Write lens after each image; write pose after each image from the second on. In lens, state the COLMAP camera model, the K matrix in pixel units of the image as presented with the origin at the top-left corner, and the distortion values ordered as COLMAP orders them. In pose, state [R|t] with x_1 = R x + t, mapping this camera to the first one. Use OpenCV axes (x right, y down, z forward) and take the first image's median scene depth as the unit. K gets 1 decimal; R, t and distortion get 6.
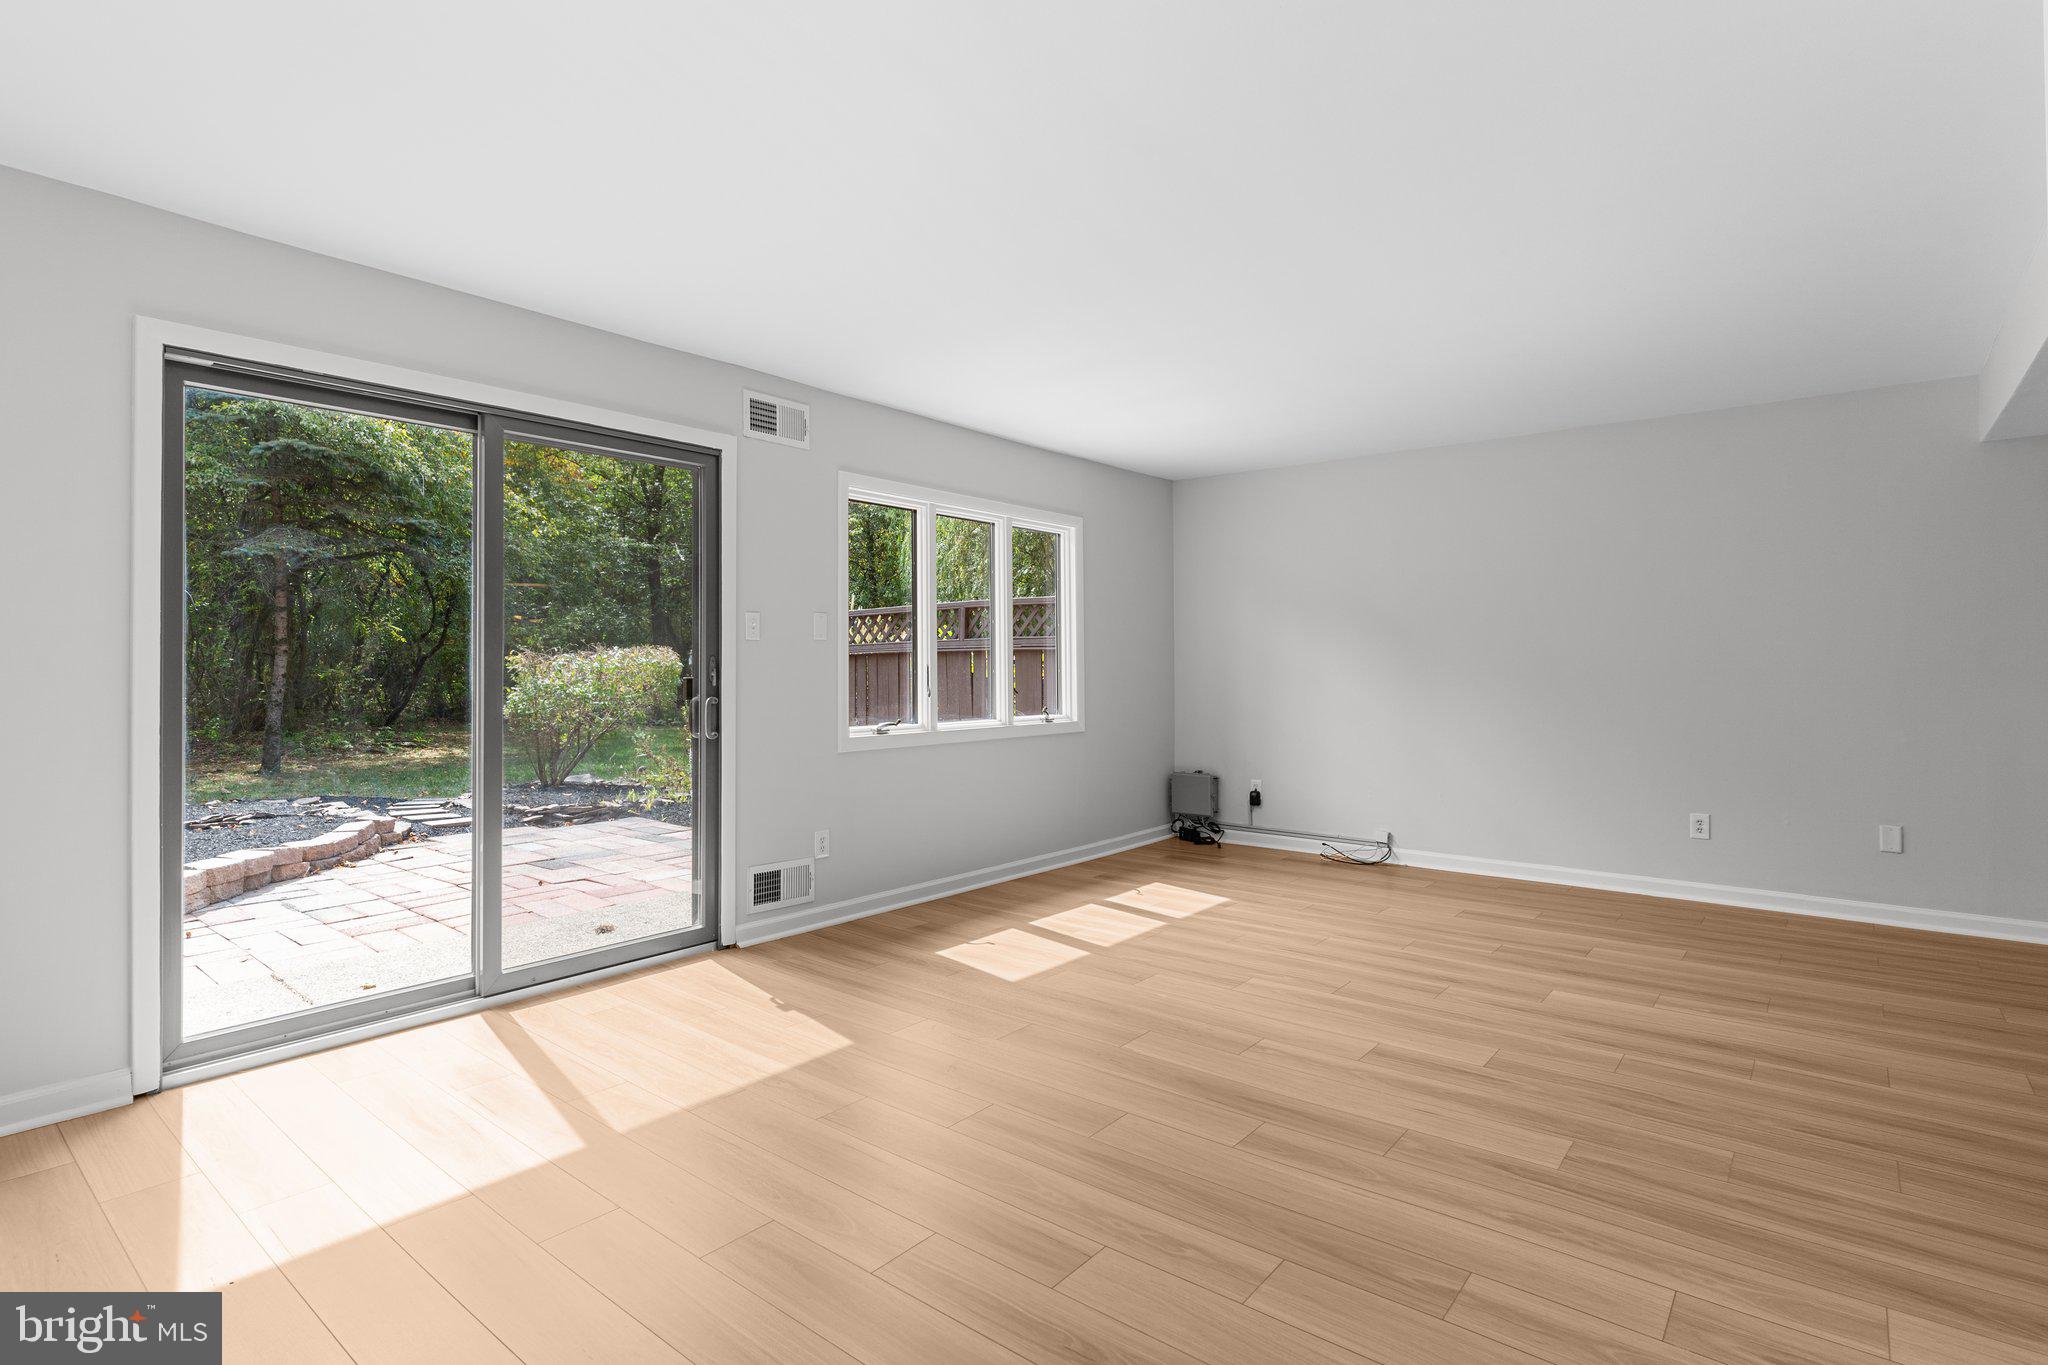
lens RADIAL K [[1016.6, 0, 1020.4], [0, 1016.6, 650.8], [0, 0, 1]] dist [0.001302, -0.000062]
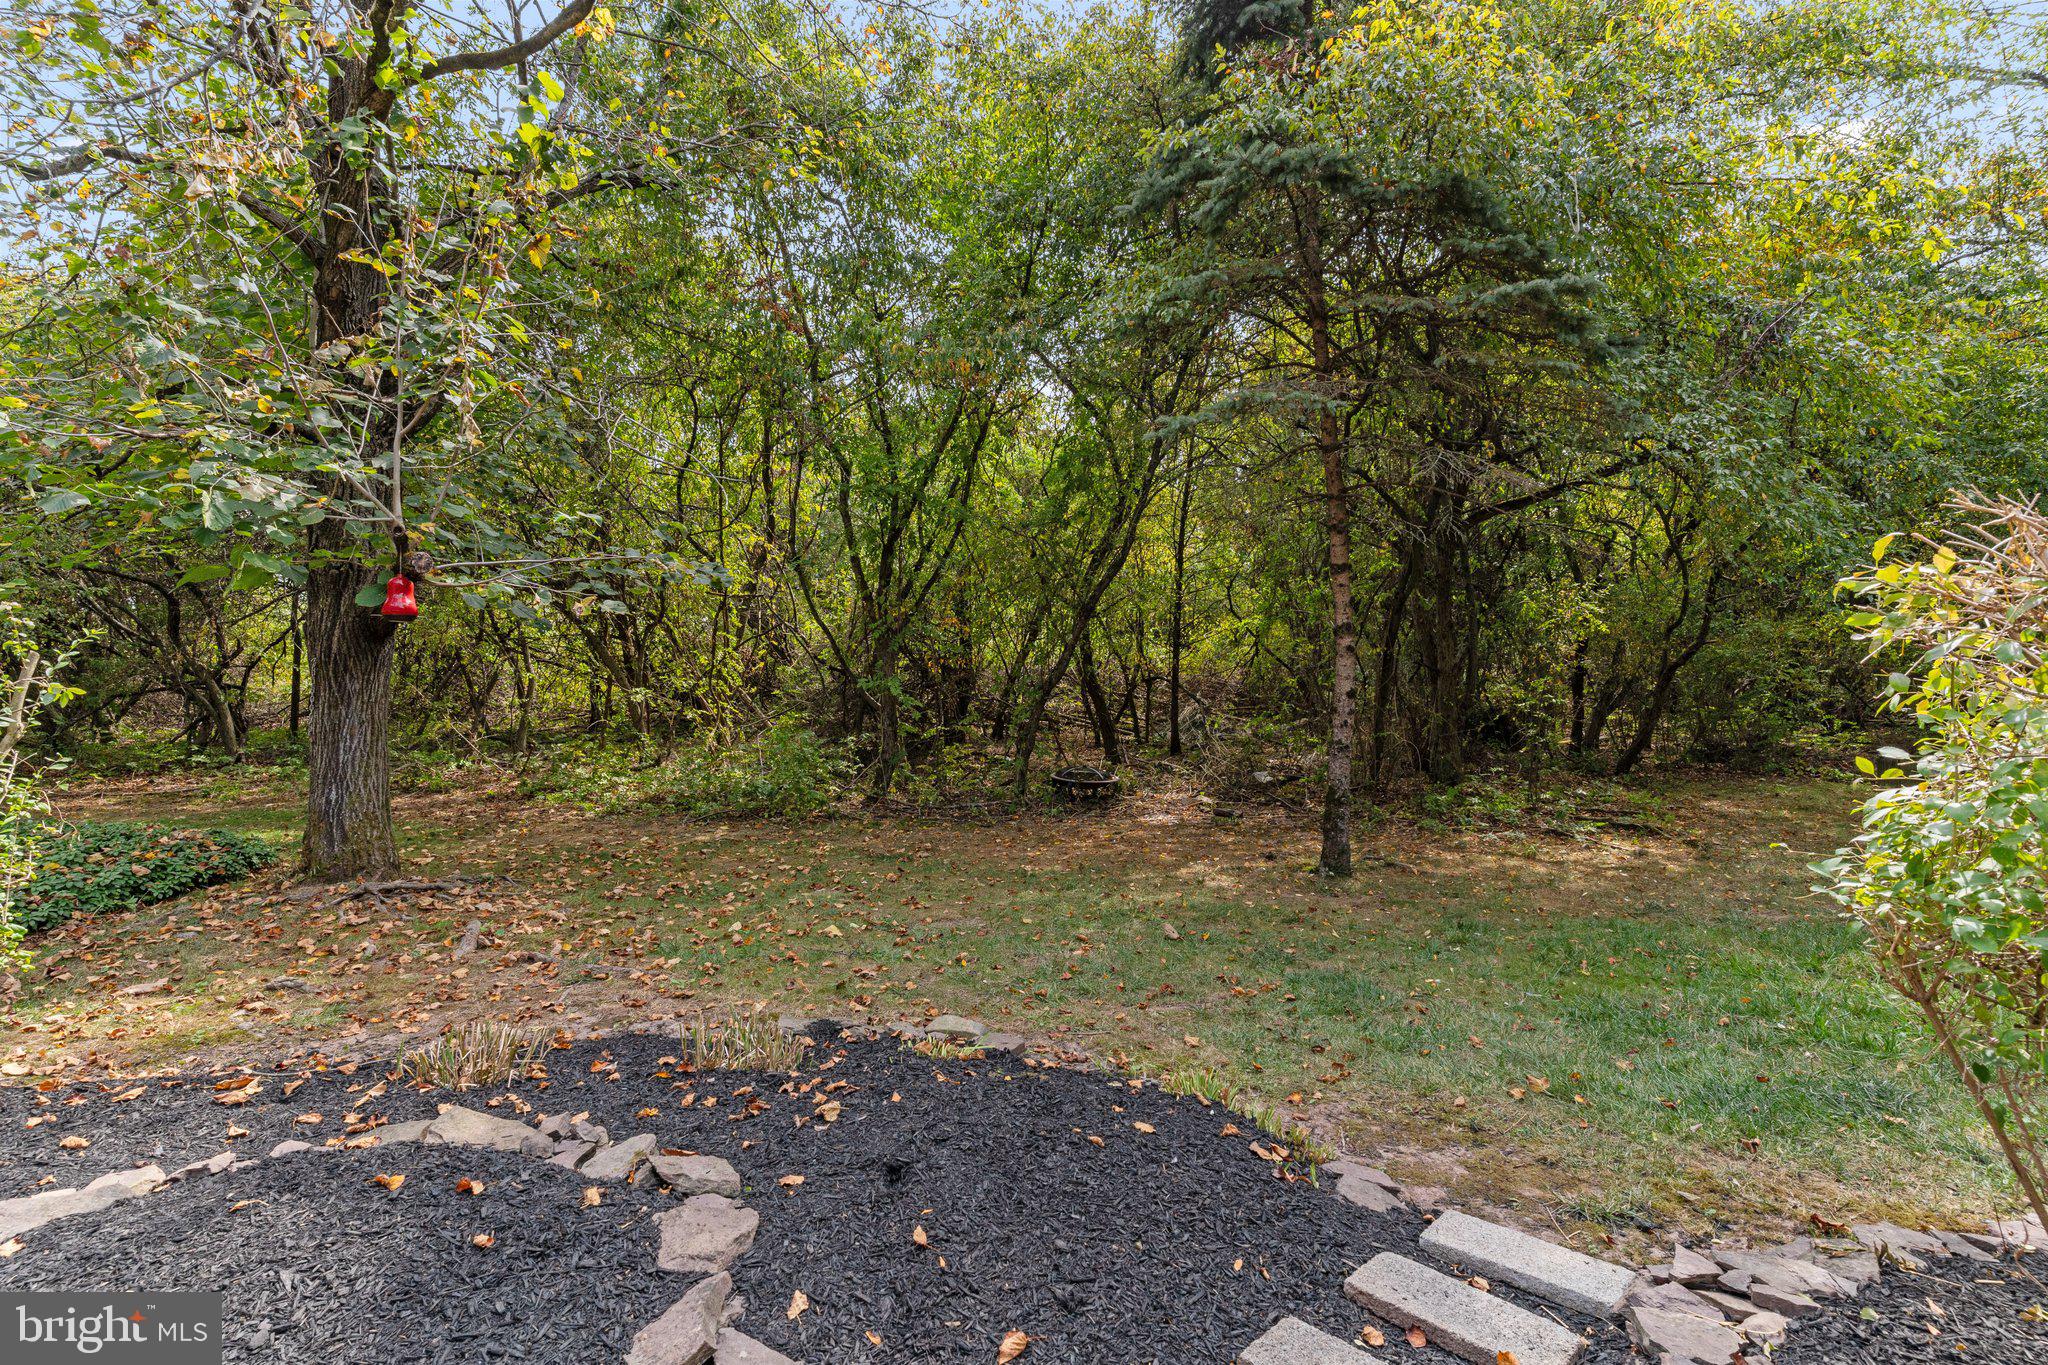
lens RADIAL K [[953.4, 0, 1024.0], [0, 953.4, 682.5], [0, 0, 1]] dist [0.000057, 0.000025]
pose [[0.392787, -0.012042, -0.919550, -0.329078], [0.018119, 0.999822, -0.005354, 0.018120], [0.919451, -0.014558, 0.392936, 0.645210]]
